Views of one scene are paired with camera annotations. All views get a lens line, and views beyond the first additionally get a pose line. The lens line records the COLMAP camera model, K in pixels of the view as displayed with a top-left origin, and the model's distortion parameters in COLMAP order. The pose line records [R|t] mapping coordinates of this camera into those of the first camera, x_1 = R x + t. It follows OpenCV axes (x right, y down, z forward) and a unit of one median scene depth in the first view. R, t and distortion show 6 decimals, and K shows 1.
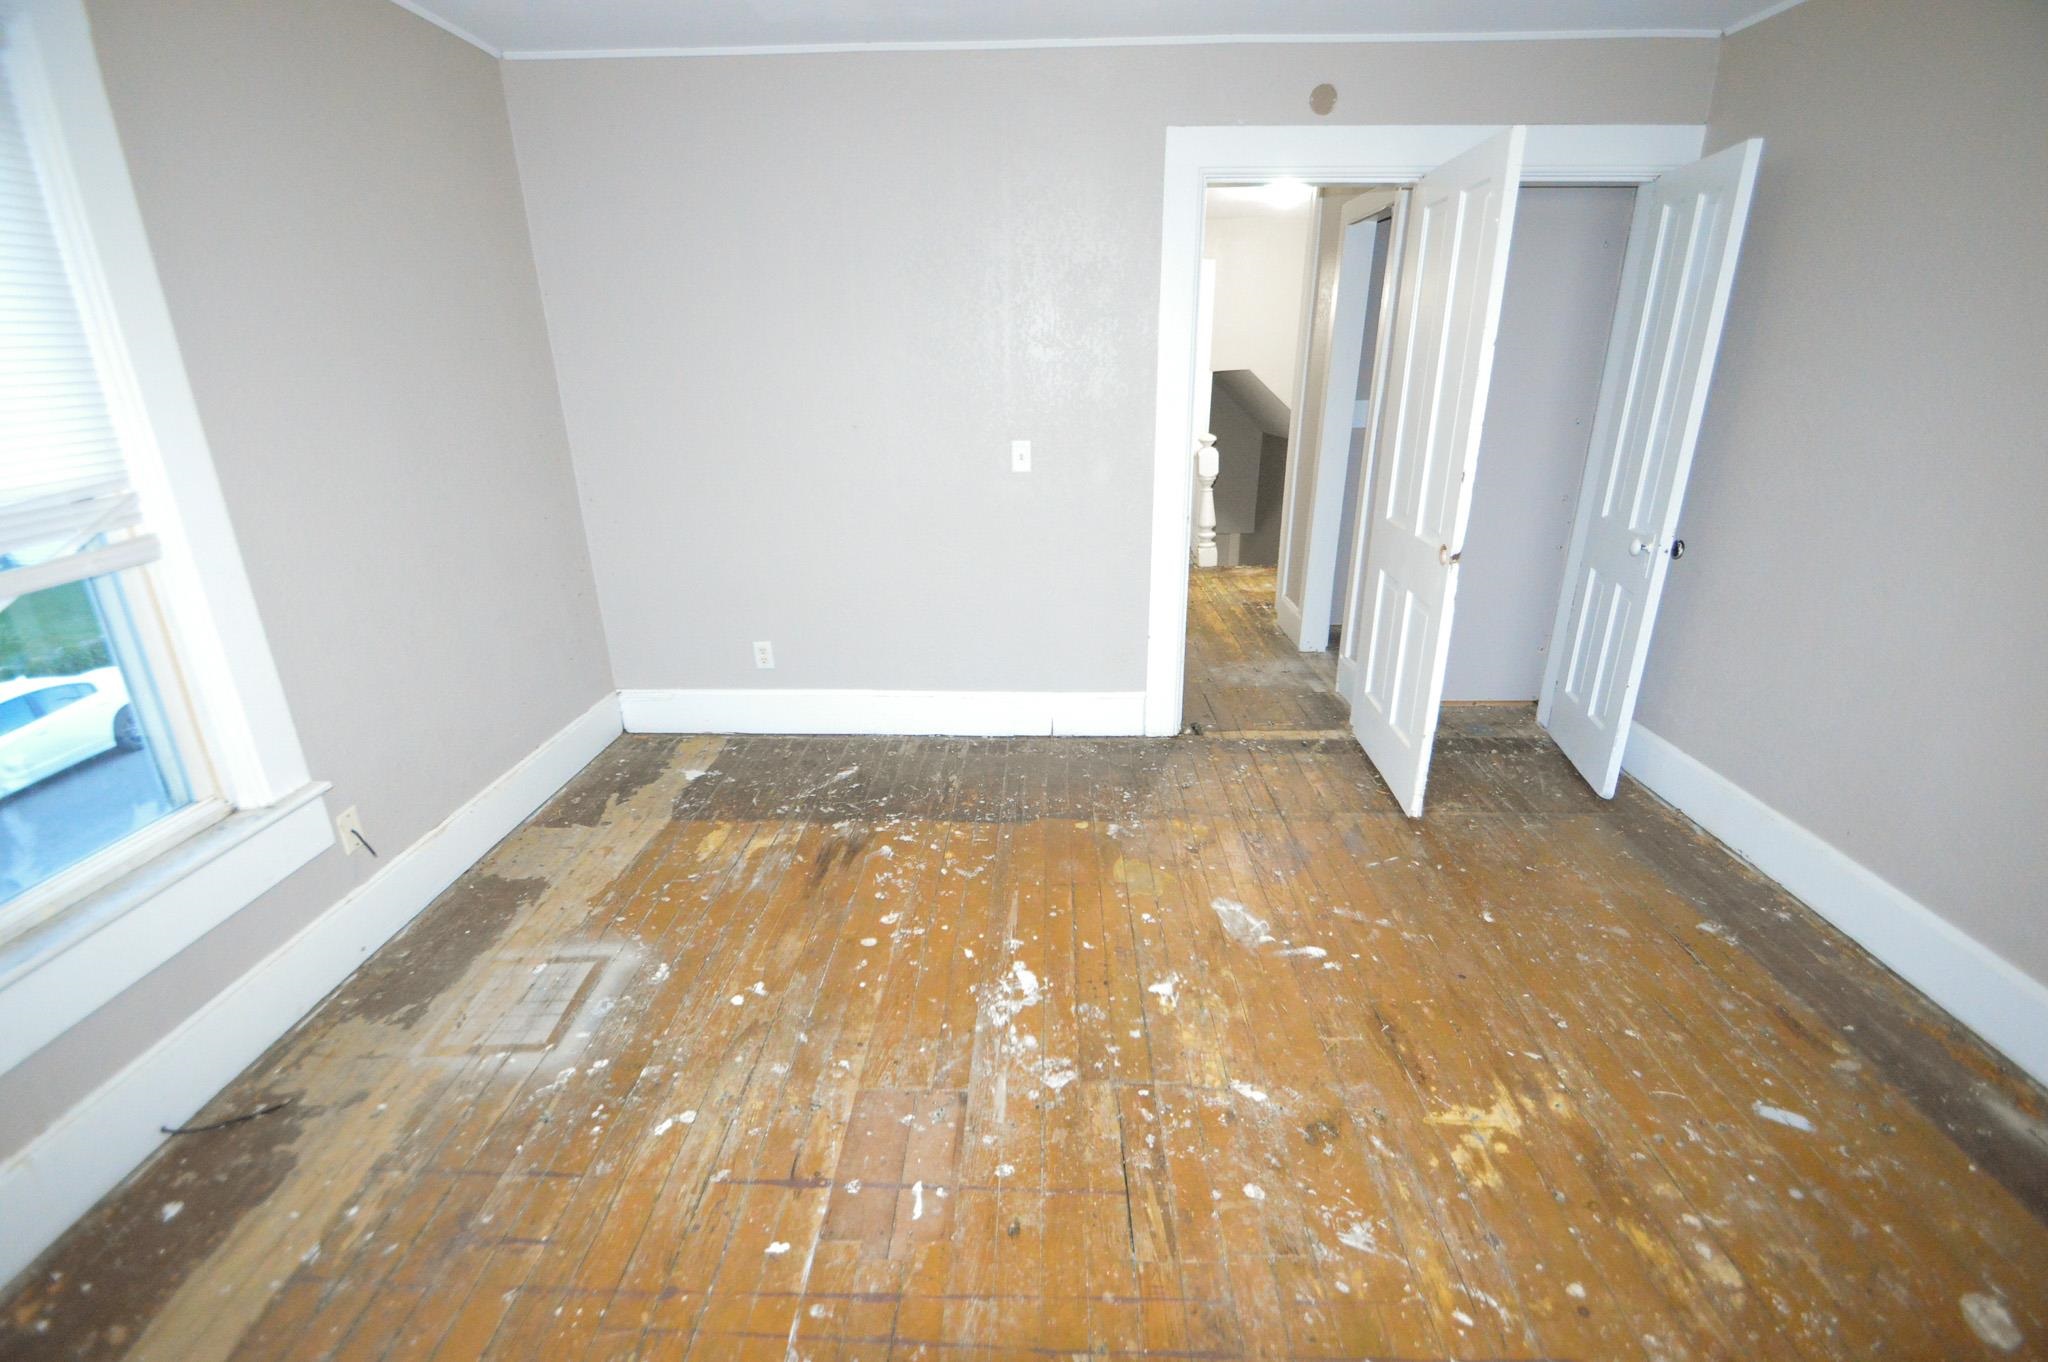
lens RADIAL K [[914.2, 0, 1018.1], [0, 914.2, 681.2], [0, 0, 1]] dist [0.011055, -0.013937]
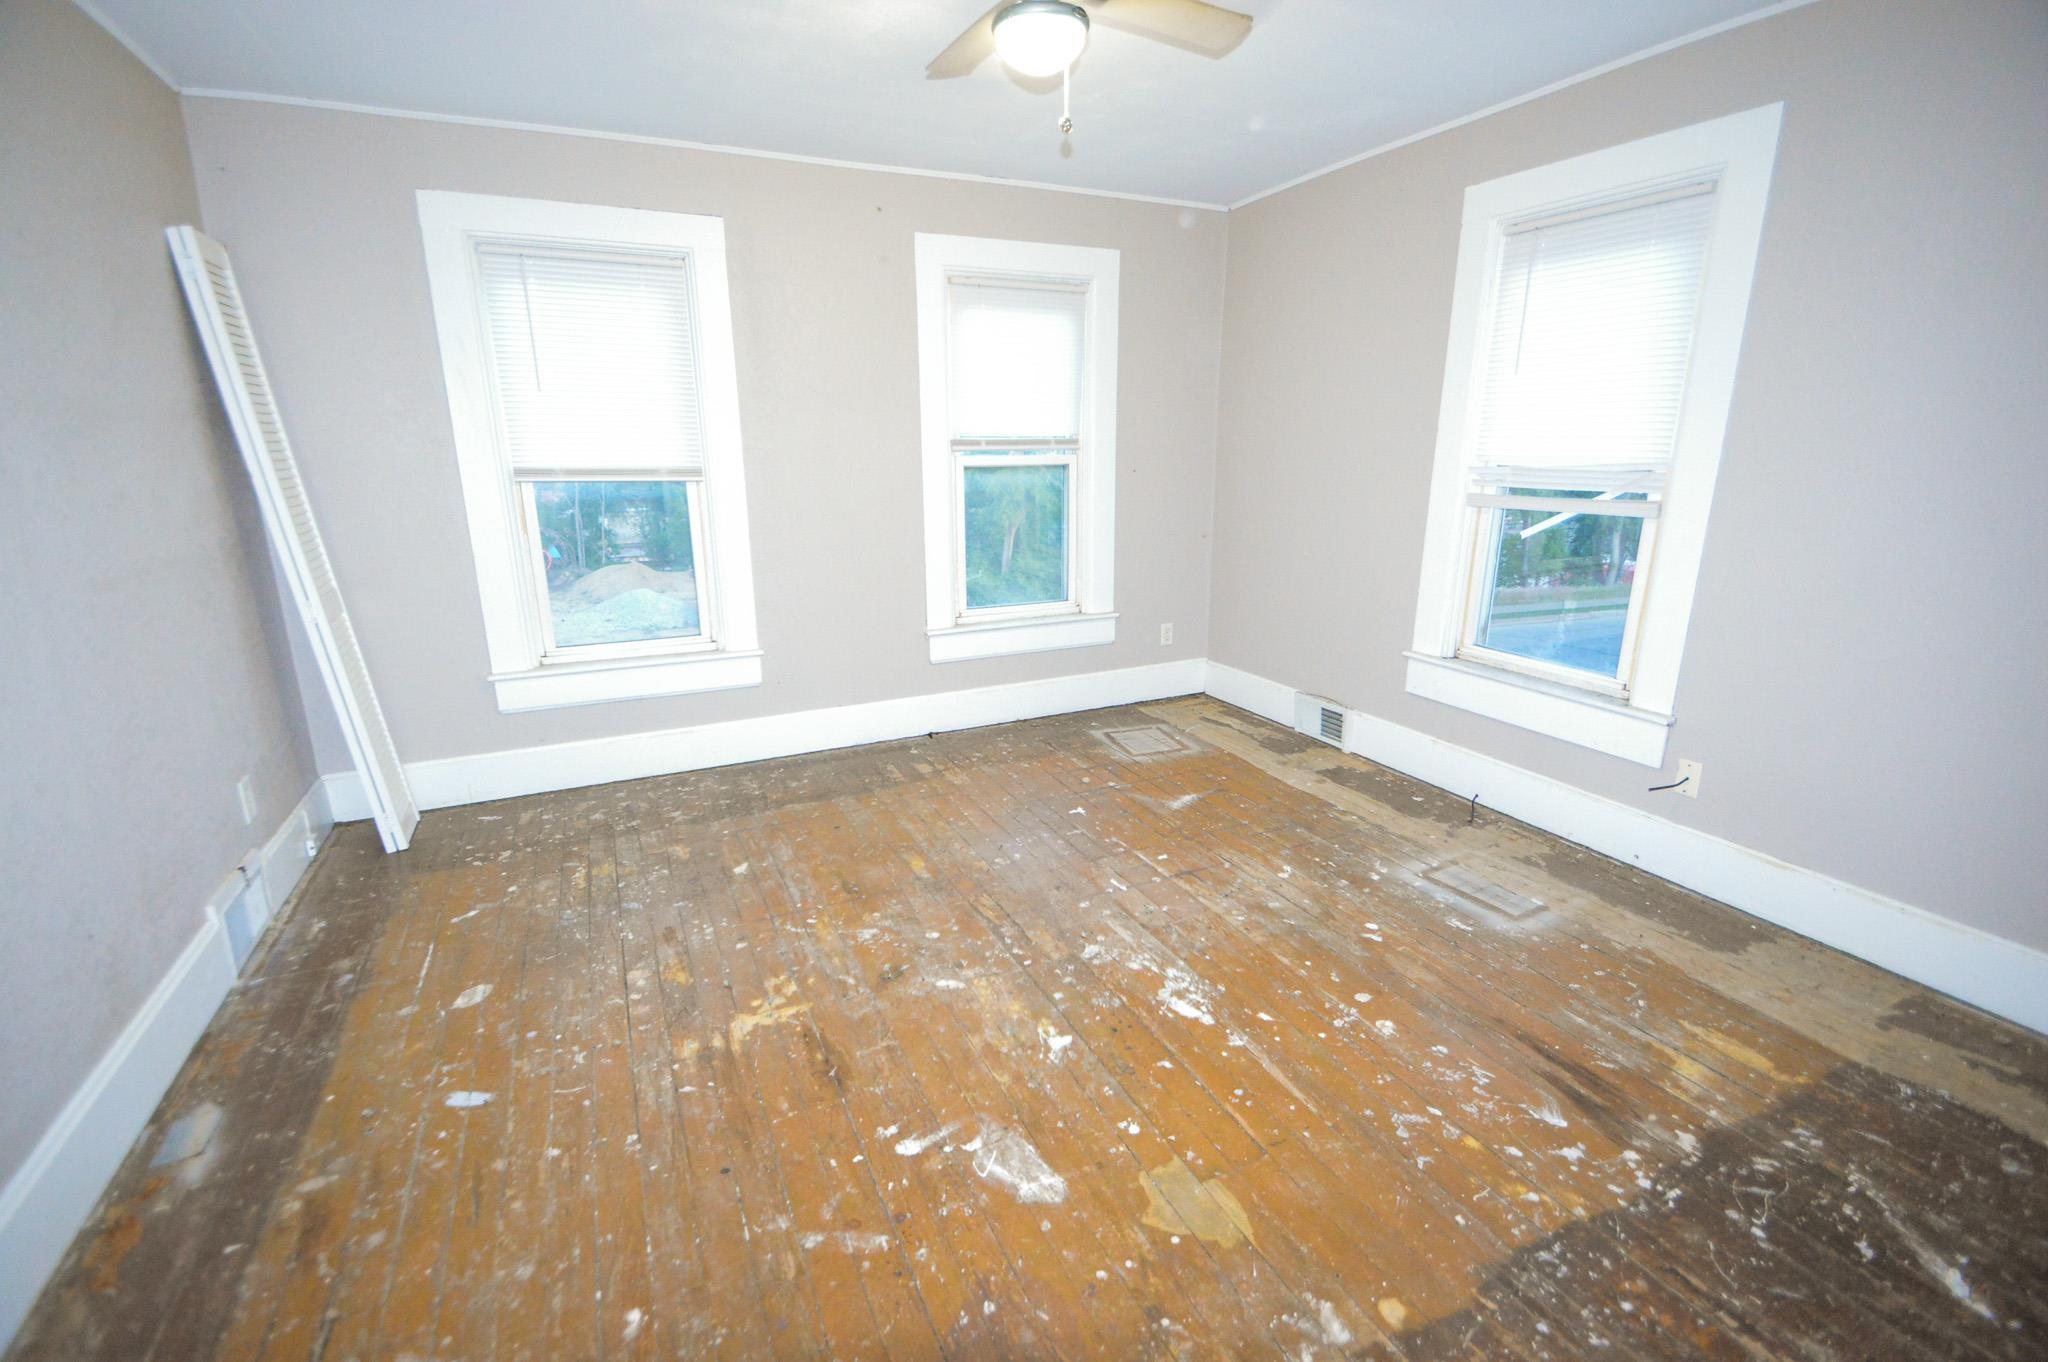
lens RADIAL K [[914.2, 0, 1020.8], [0, 914.2, 685.9], [0, 0, 1]] dist [0.011055, -0.013937]
pose [[-0.891864, 0.133043, -0.432293, 0.565735], [-0.138251, 0.829832, 0.540616, -0.482640], [0.430656, 0.541922, -0.721704, 1.503788]]
